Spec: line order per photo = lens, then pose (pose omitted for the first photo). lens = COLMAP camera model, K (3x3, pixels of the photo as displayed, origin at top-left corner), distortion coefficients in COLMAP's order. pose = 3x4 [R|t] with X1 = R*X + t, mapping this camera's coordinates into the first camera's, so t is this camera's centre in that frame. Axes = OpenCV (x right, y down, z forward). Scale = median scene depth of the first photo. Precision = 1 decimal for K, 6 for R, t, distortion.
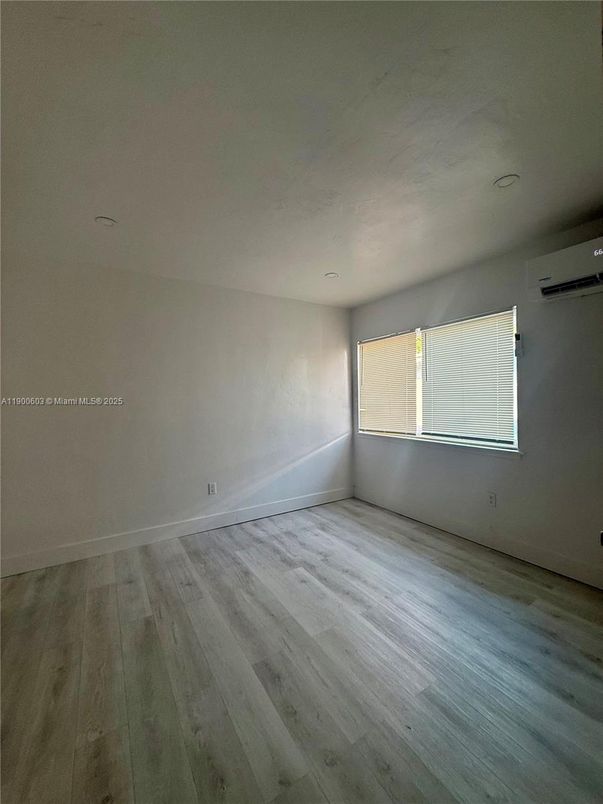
lens RADIAL K [[319.4, 0, 301.5], [0, 319.4, 402.0], [0, 0, 1]] dist [0.000413, 0.000082]
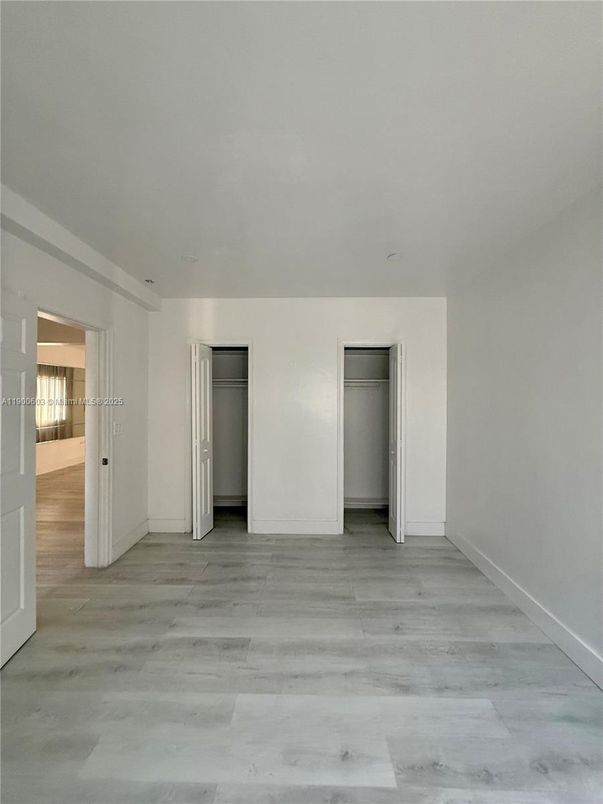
lens RADIAL K [[319.4, 0, 301.5], [0, 319.4, 402.0], [0, 0, 1]] dist [0.000413, 0.000082]
pose [[-0.552002, 0.011682, -0.833761, 0.519548], [-0.000696, 0.999895, 0.014470, -0.057186], [0.833843, 0.008568, -0.551936, 1.289870]]
